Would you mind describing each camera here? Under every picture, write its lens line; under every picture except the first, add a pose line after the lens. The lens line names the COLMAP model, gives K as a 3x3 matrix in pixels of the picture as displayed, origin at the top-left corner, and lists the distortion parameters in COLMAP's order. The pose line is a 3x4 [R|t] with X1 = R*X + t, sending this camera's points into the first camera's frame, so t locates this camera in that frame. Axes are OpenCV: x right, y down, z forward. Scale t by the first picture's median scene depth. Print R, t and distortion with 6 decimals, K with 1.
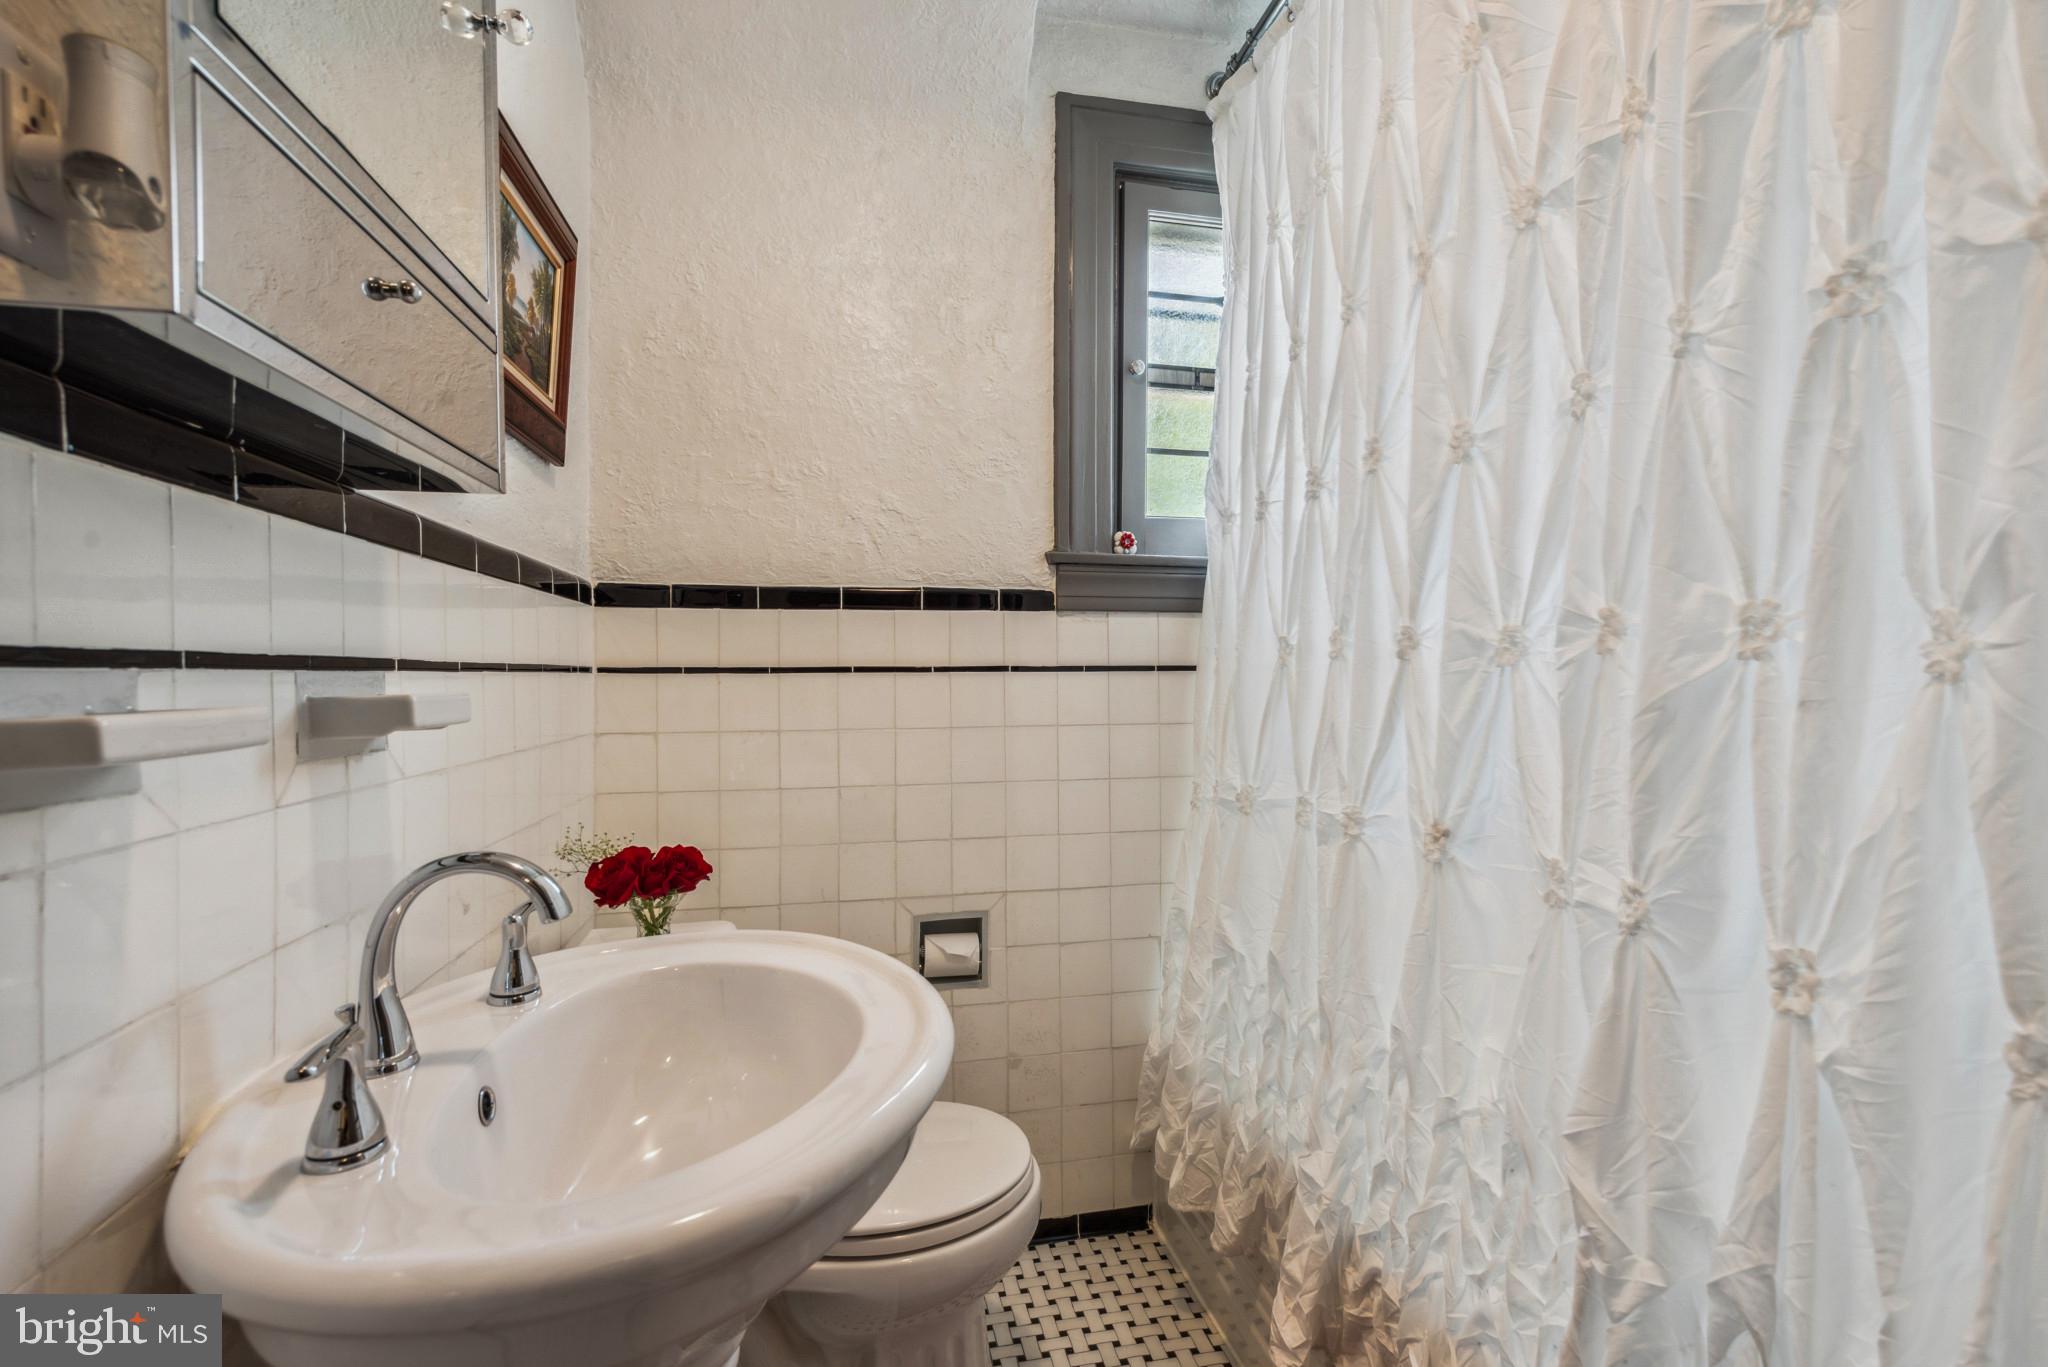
lens RADIAL K [[906.7, 0, 1029.6], [0, 906.7, 699.7], [0, 0, 1]] dist [0.013248, -0.005817]
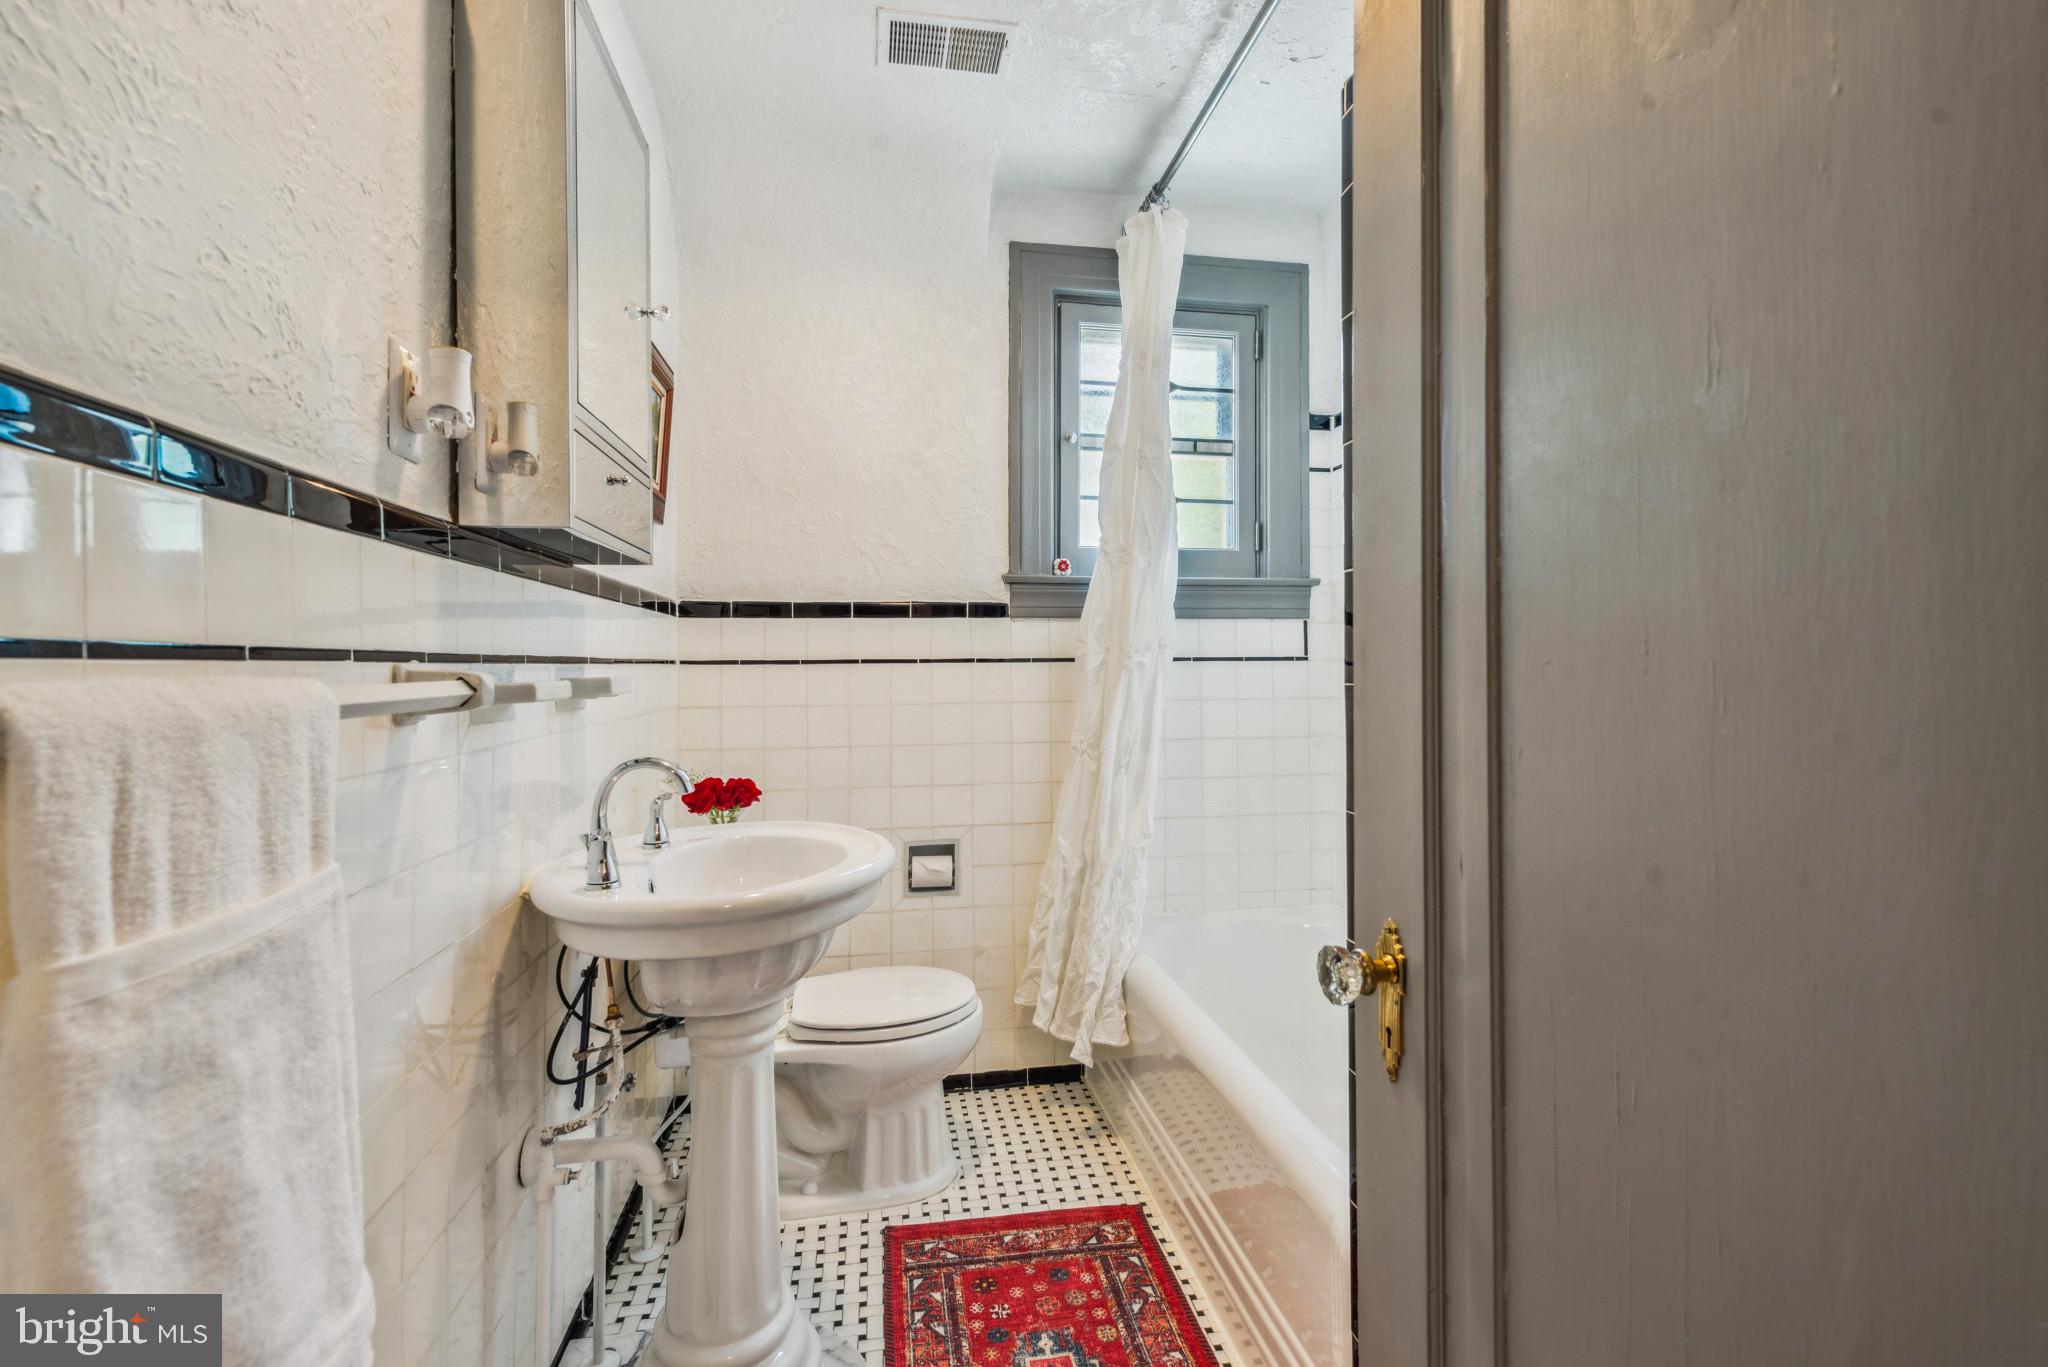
lens RADIAL K [[906.7, 0, 1024.7], [0, 906.7, 665.5], [0, 0, 1]] dist [0.013248, -0.005817]
pose [[0.999115, -0.003321, -0.041934, 0.110679], [0.002174, 0.999623, -0.027370, 0.010854], [0.042009, 0.027254, 0.998745, -0.360291]]
